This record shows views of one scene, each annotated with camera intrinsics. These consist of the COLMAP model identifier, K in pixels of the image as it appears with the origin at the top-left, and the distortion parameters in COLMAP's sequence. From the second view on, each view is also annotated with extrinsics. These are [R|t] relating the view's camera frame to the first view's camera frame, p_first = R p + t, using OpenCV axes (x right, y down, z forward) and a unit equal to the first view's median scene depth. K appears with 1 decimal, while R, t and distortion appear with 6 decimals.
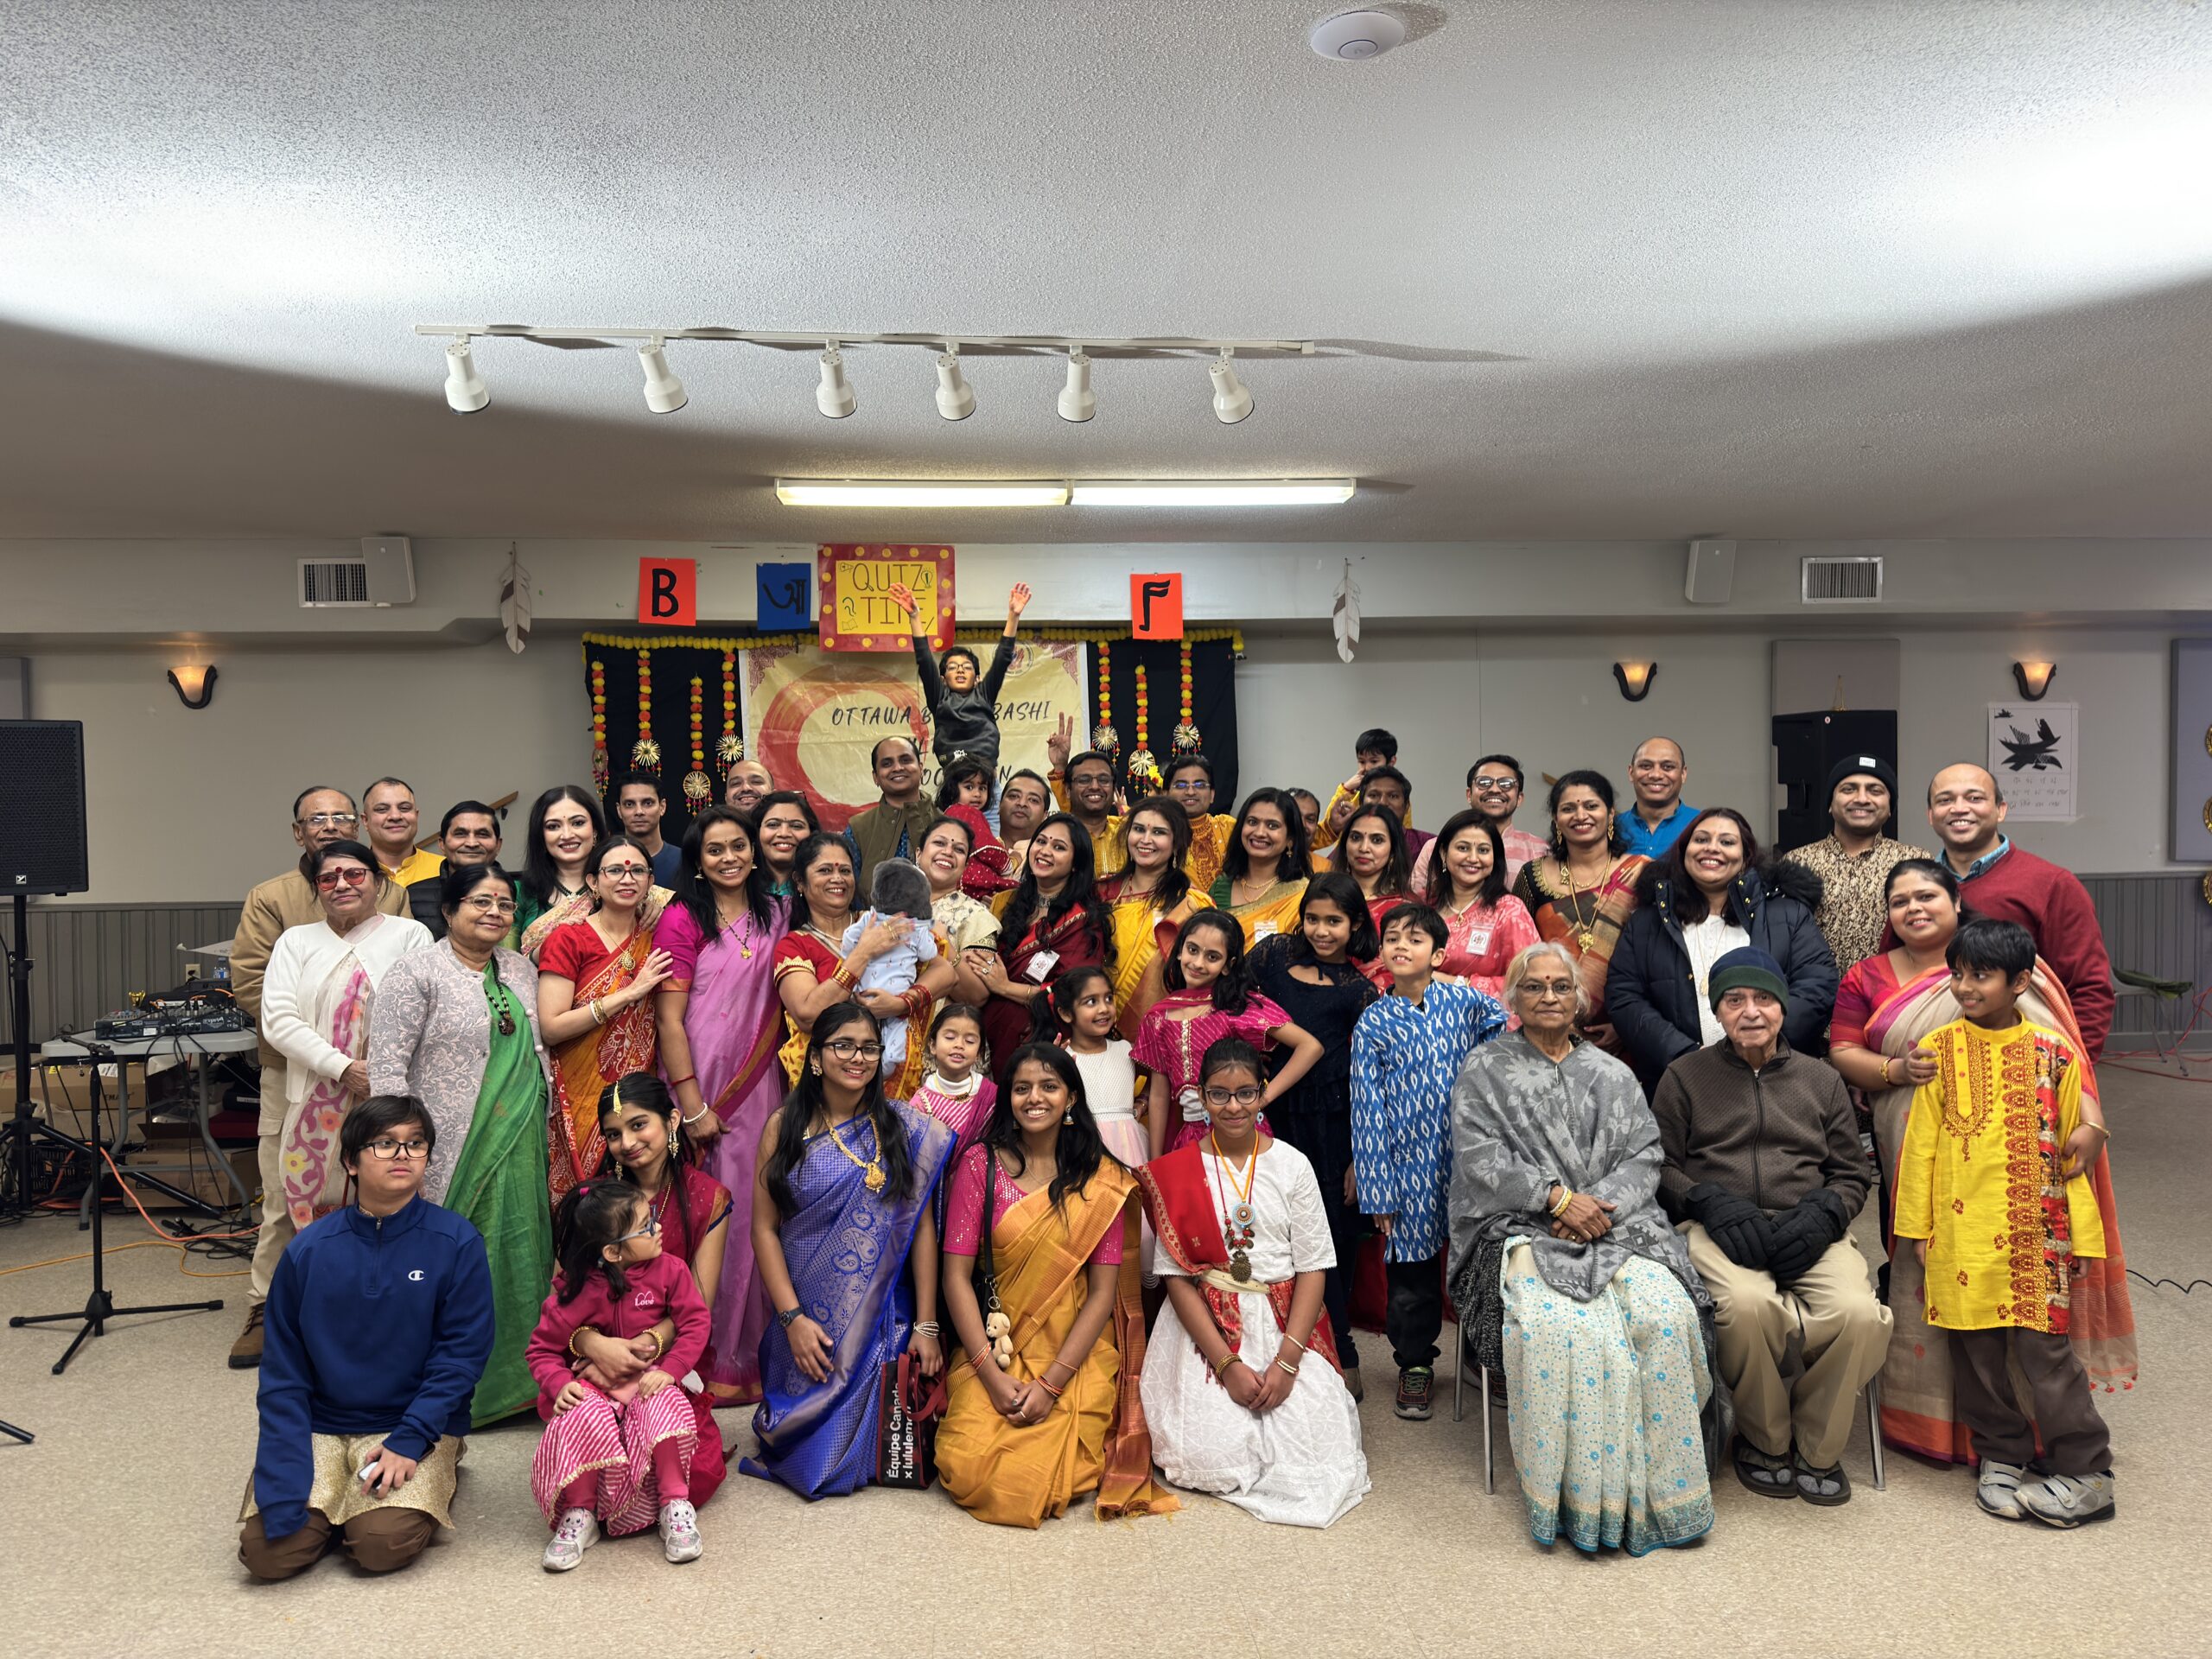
lens RADIAL K [[1567.0, 0, 932.5], [0, 1567.0, 857.0], [0, 0, 1]] dist [-0.032705, -0.004999]
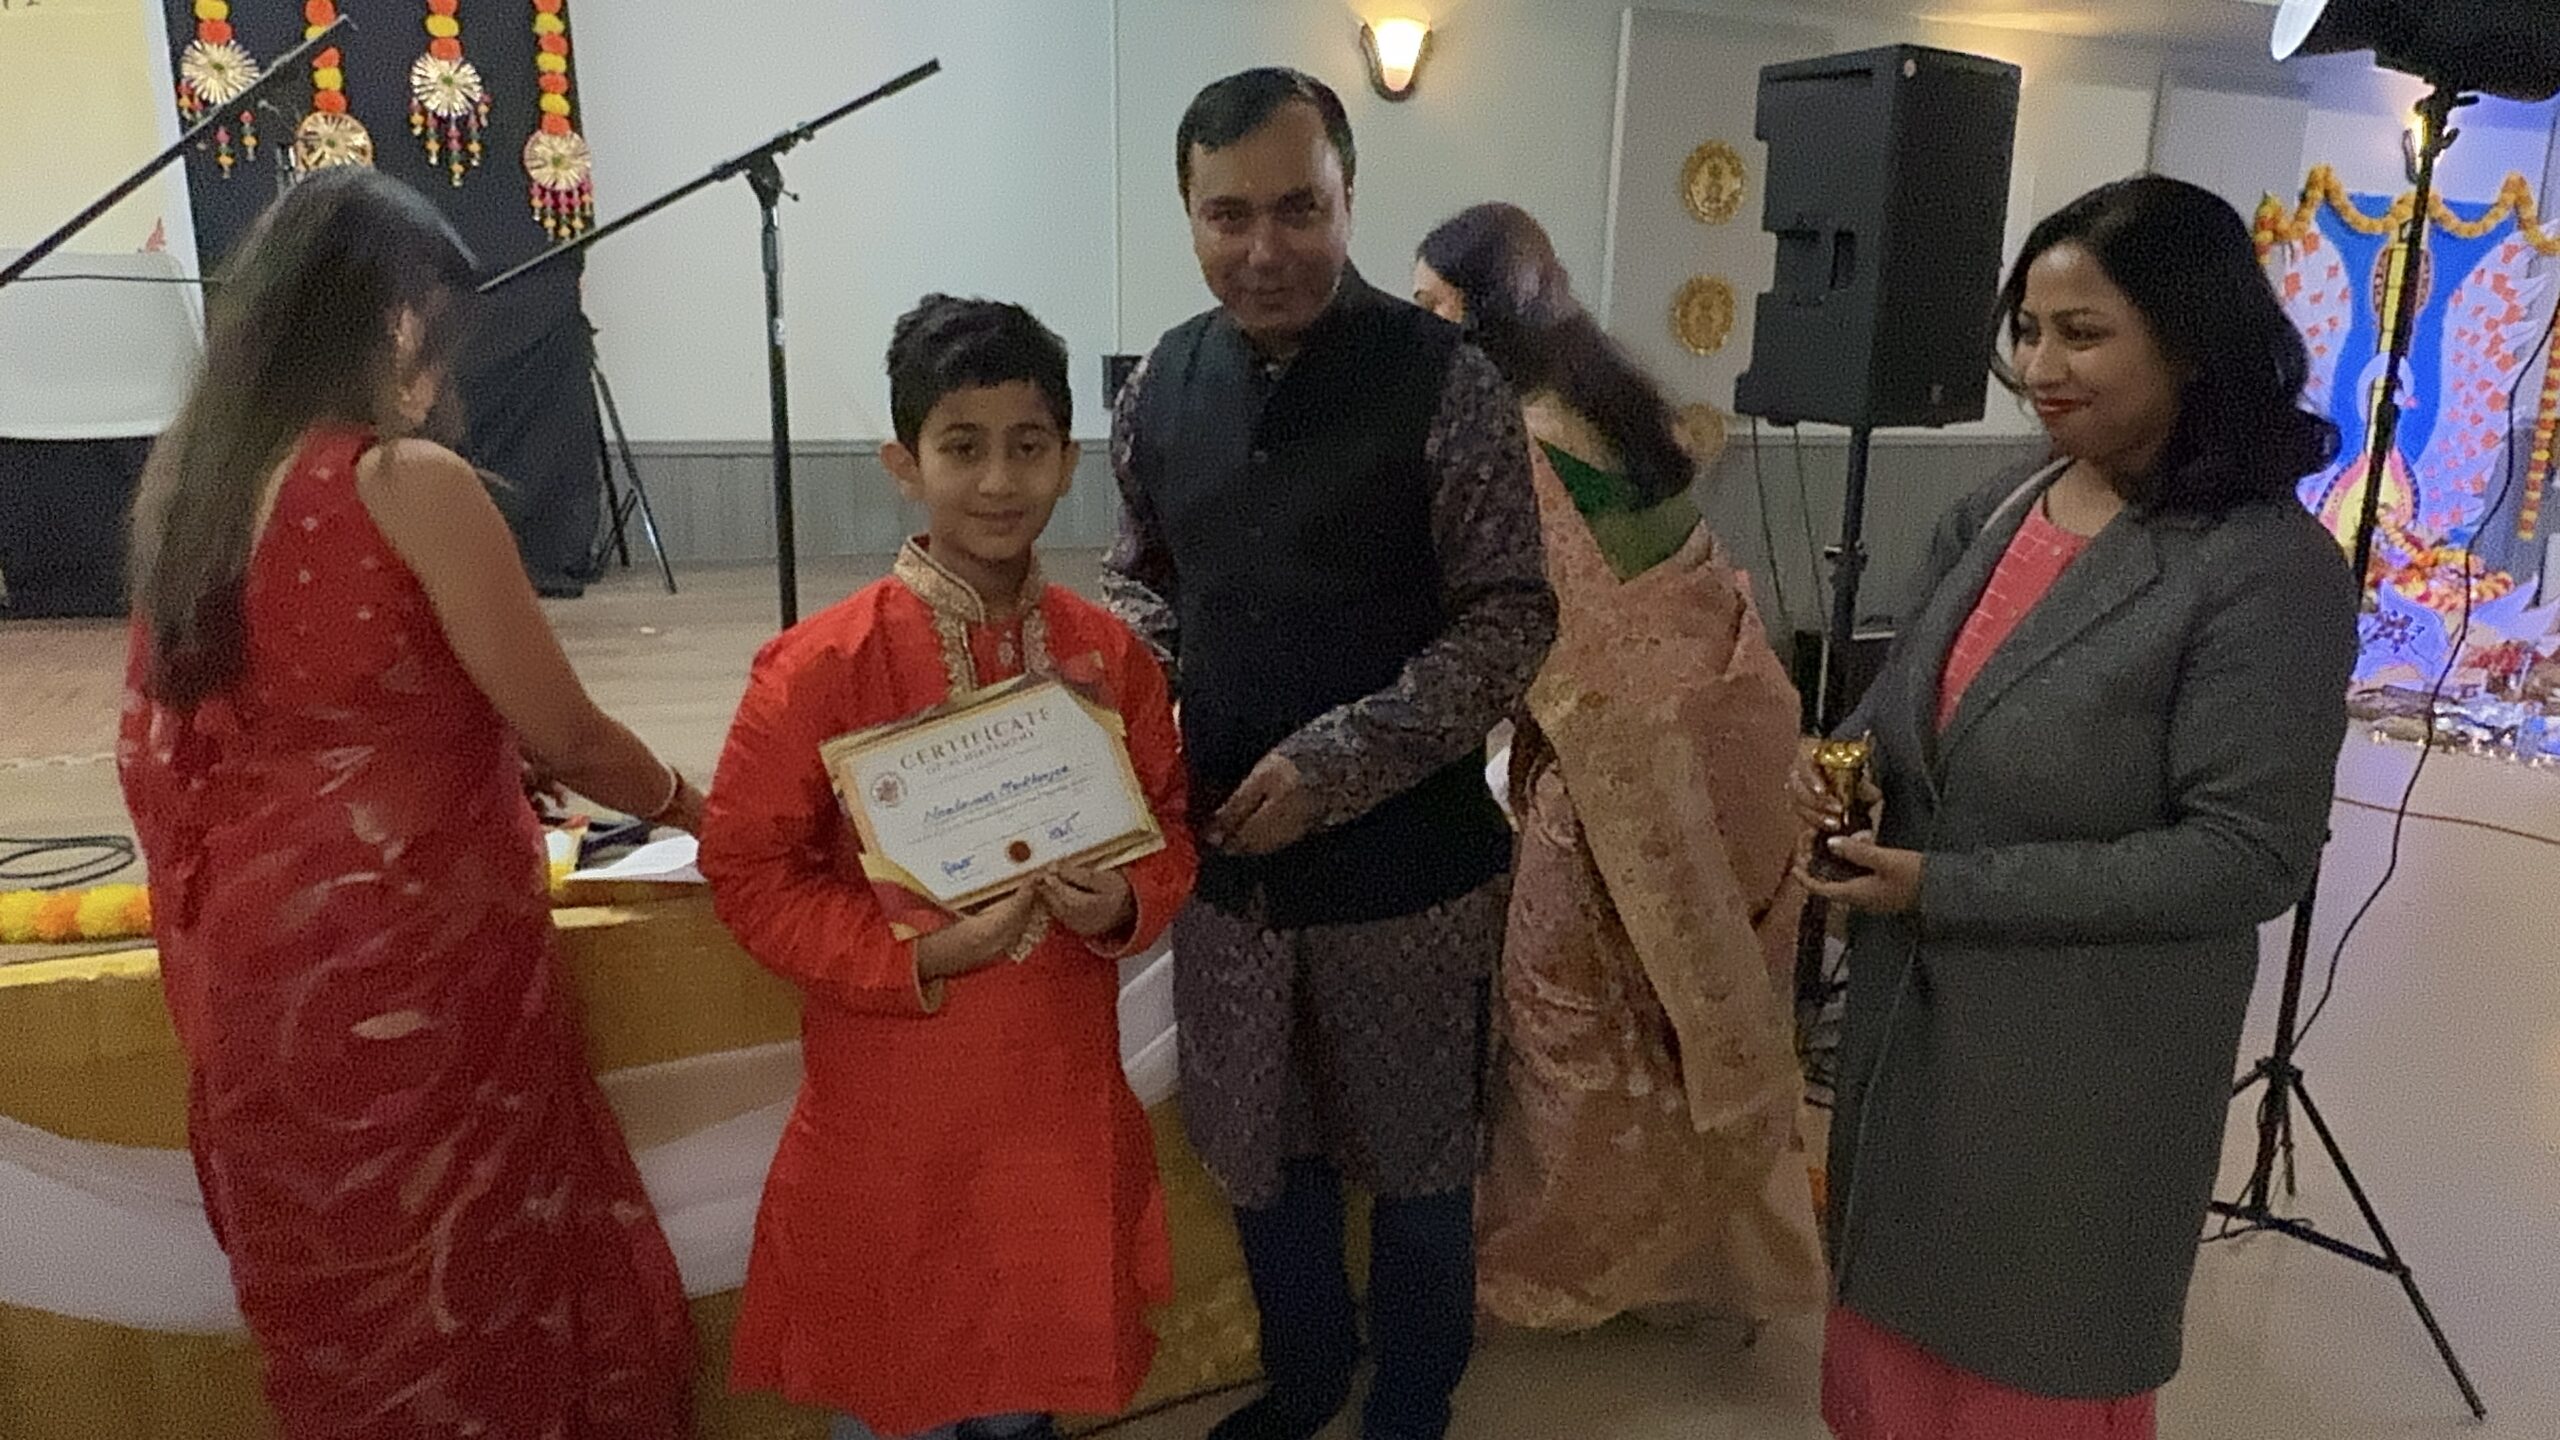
lens RADIAL K [[1706.6, 0, 1275.5], [0, 1706.6, 716.9], [0, 0, 1]] dist [-0.006474, 0.005134]
pose [[0.918513, -0.055423, 0.391488, 0.178500], [-0.019333, 0.982647, 0.184473, 0.000478], [-0.394918, -0.177009, 0.901503, 0.469476]]
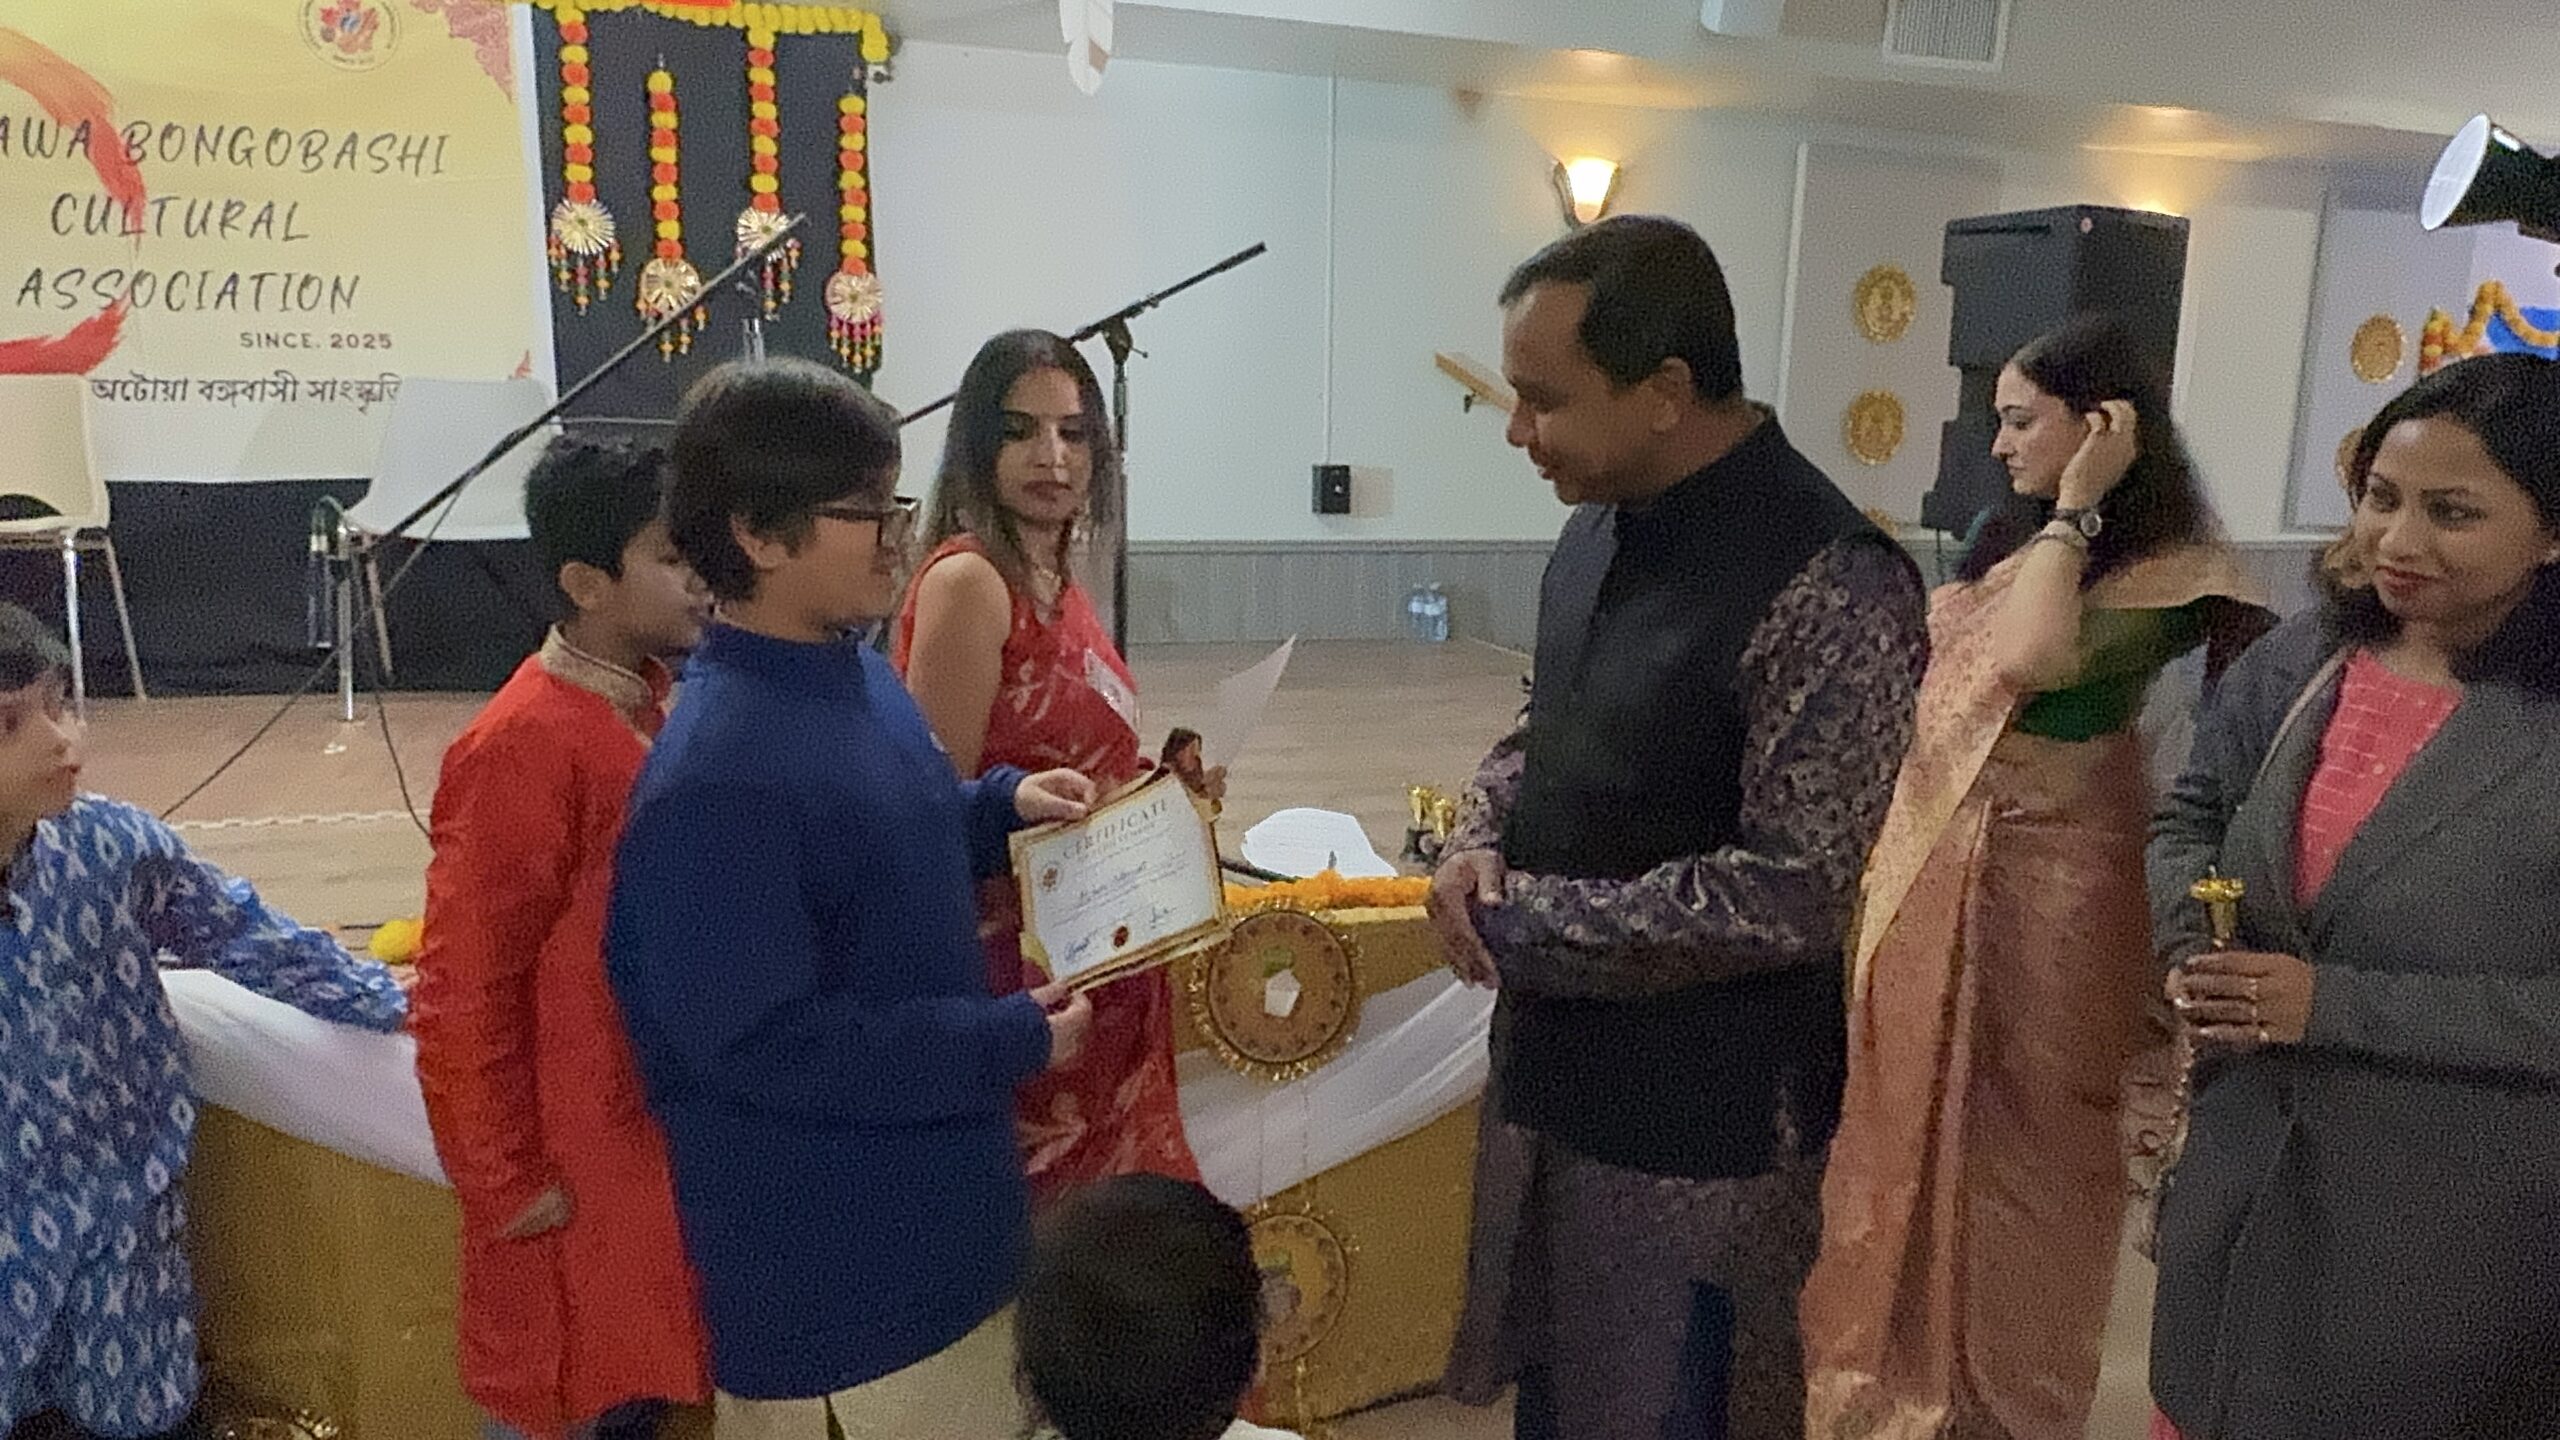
lens RADIAL K [[1706.6, 0, 1275.0], [0, 1706.6, 718.9], [0, 0, 1]] dist [-0.006474, 0.005134]
pose [[0.947039, -0.020456, 0.320468, 0.139829], [-0.024437, 0.990484, 0.135439, -0.004314], [-0.320189, -0.136097, 0.937527, 0.435760]]
